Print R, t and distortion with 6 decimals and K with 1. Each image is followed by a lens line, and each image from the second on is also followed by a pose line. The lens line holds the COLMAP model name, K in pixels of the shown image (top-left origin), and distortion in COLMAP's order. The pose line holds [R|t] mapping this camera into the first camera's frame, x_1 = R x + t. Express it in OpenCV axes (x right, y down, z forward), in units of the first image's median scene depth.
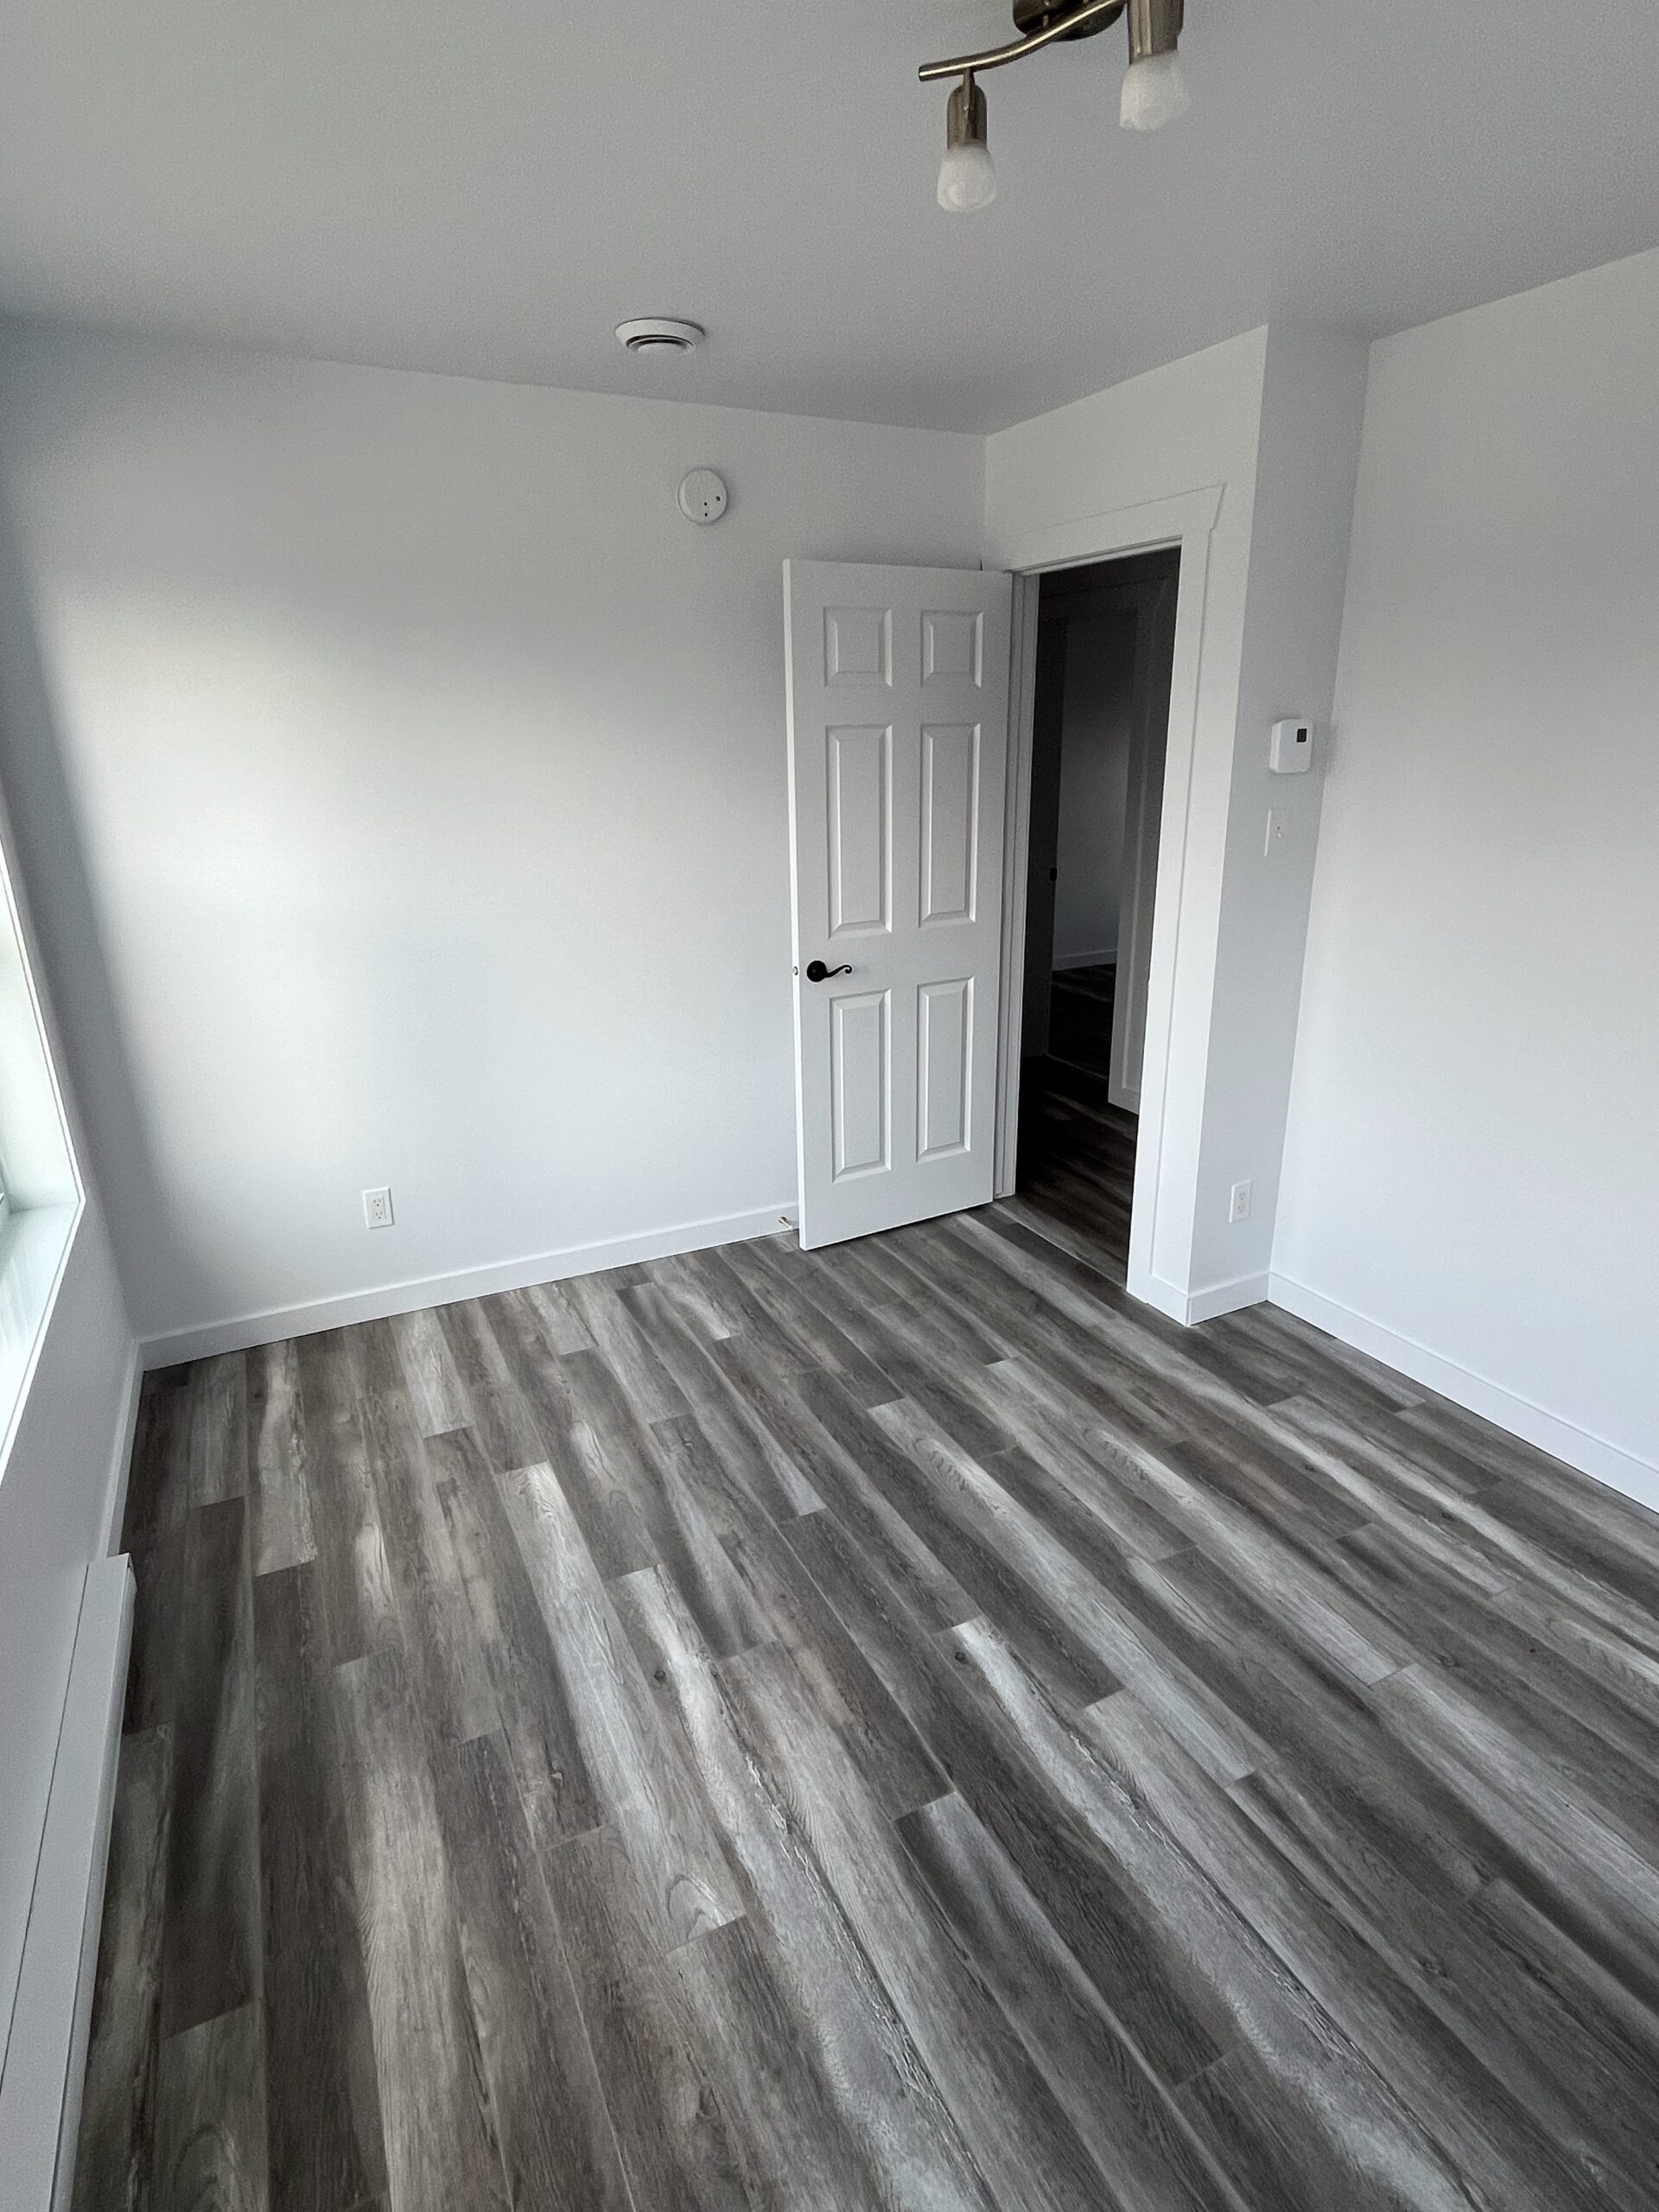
lens RADIAL K [[1187.6, 0, 838.8], [0, 1187.6, 1124.2], [0, 0, 1]] dist [-0.024065, -0.000706]
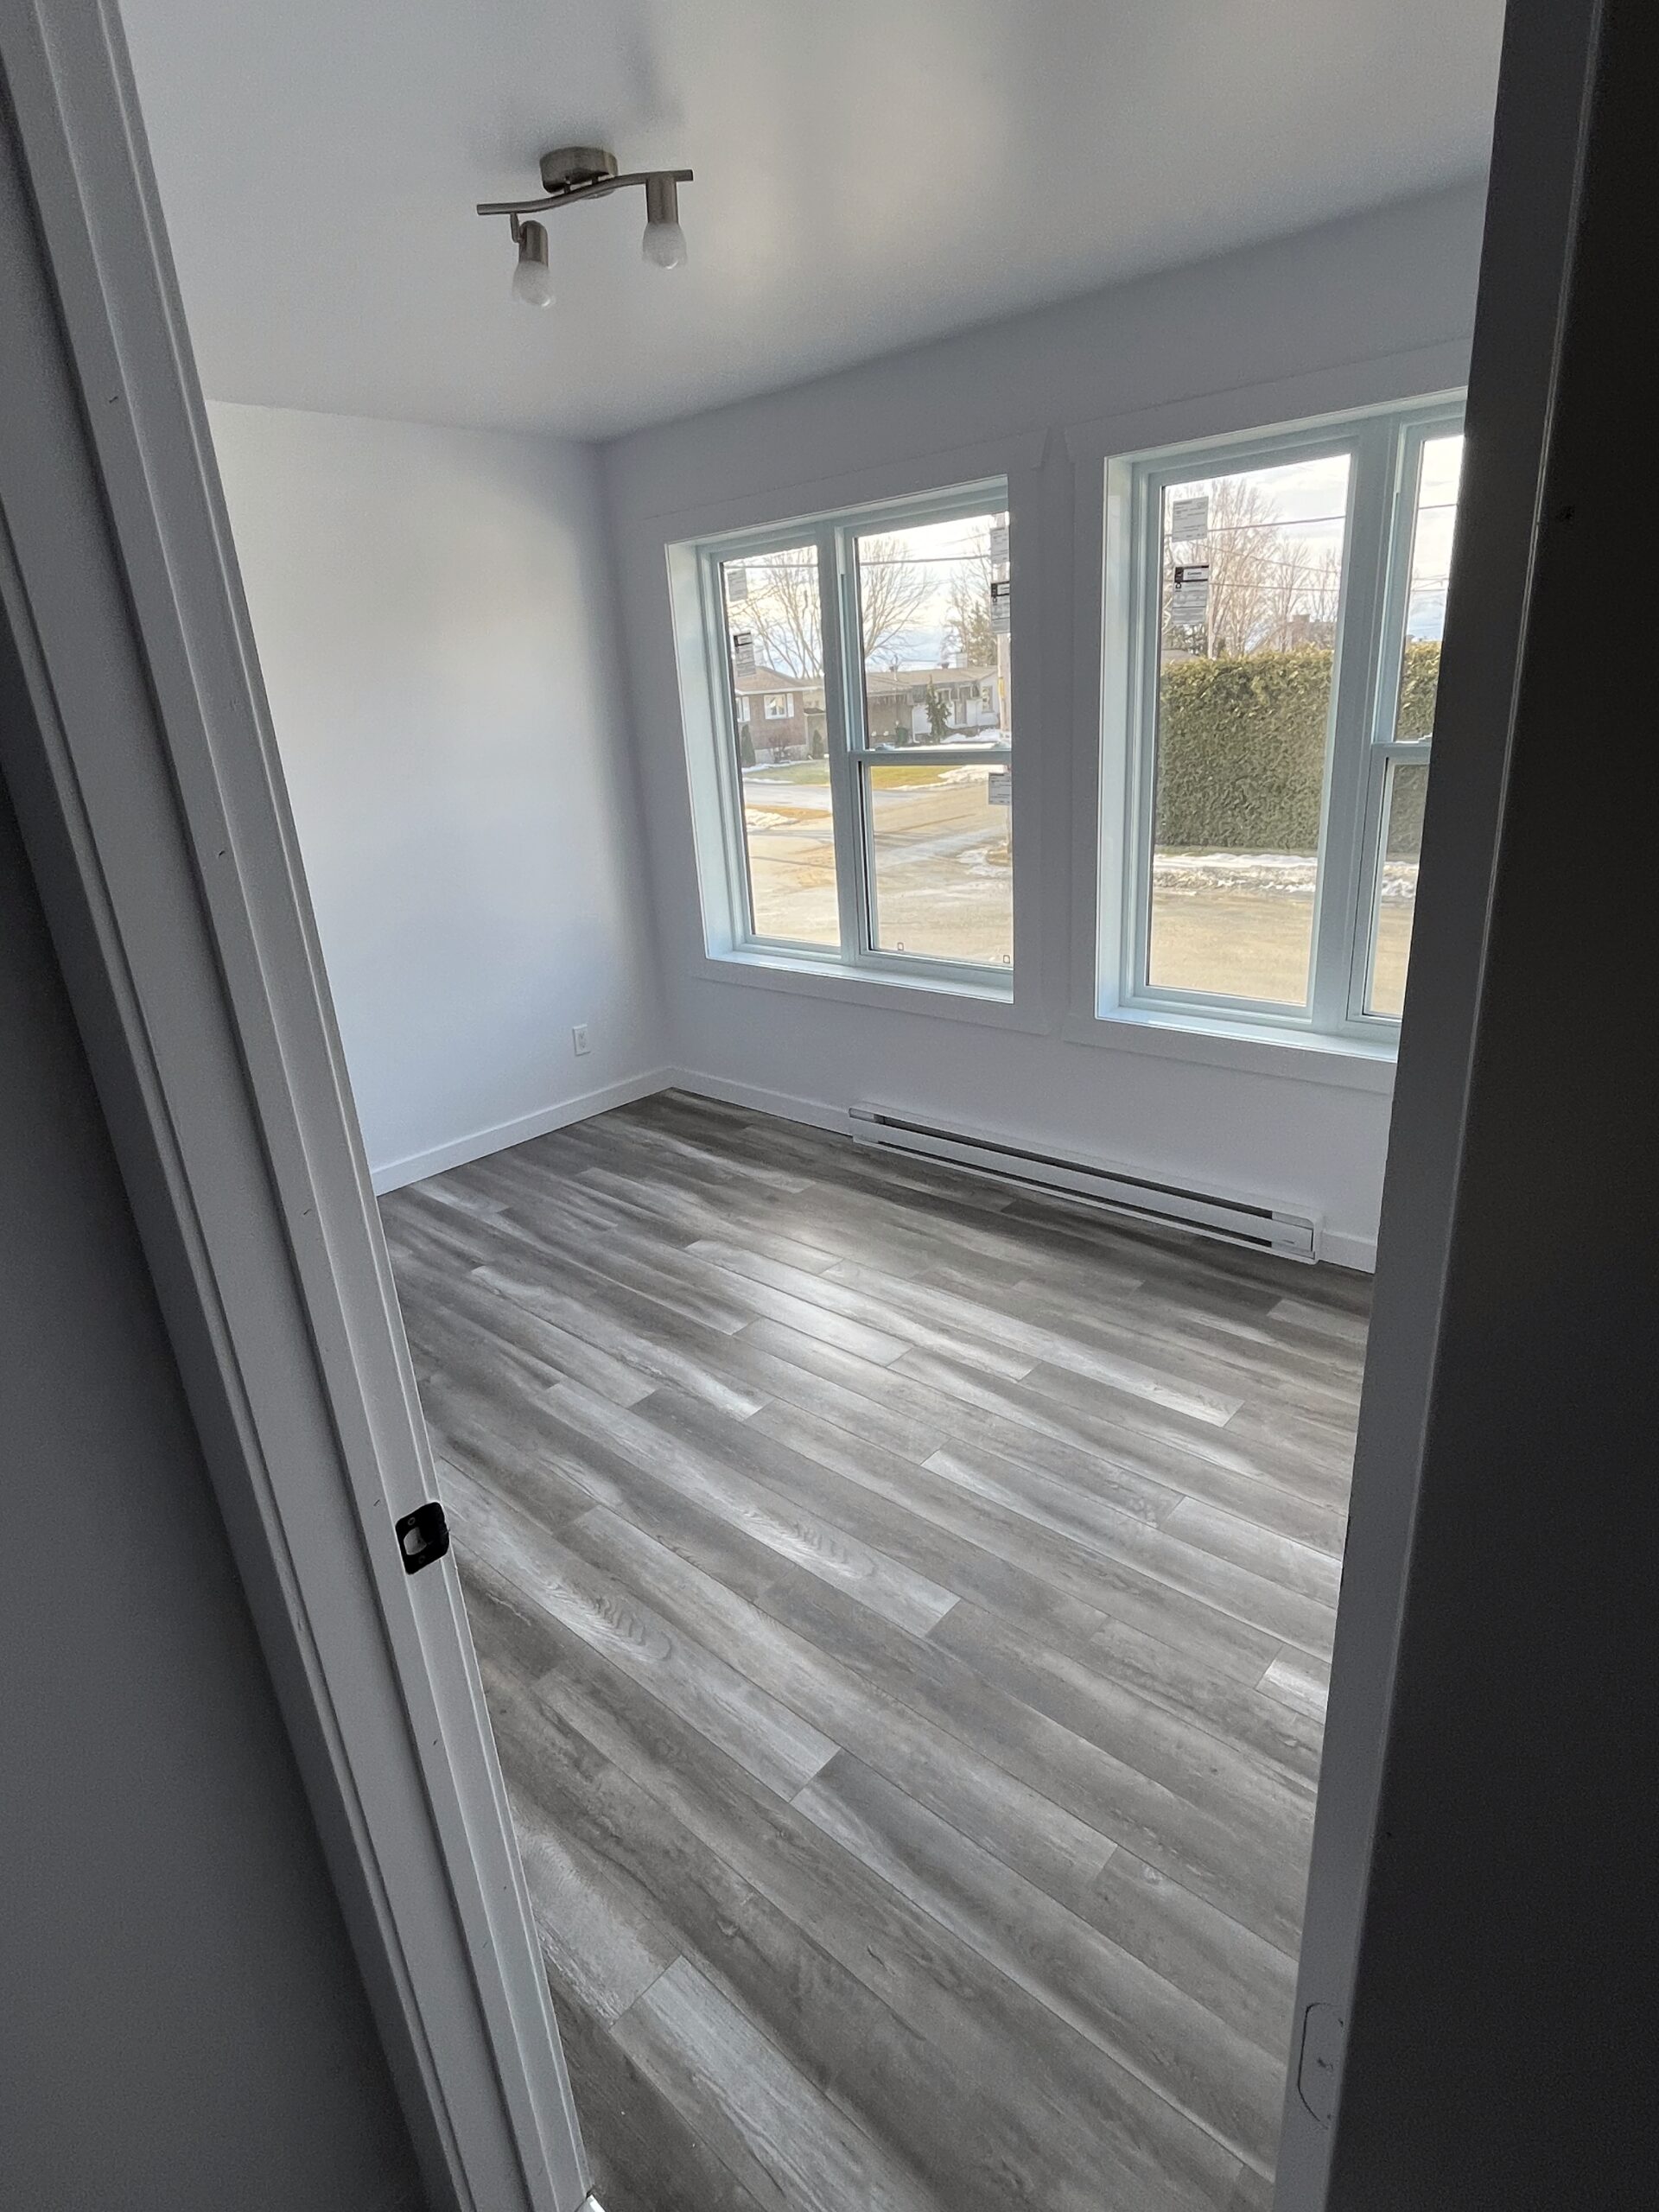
lens RADIAL K [[1187.6, 0, 835.7], [0, 1187.6, 1120.1], [0, 0, 1]] dist [-0.024065, -0.000706]
pose [[-0.931657, 0.192698, -0.308031, 0.306653], [-0.037237, 0.792674, 0.608507, -0.508650], [0.361426, 0.578390, -0.731325, 1.543666]]
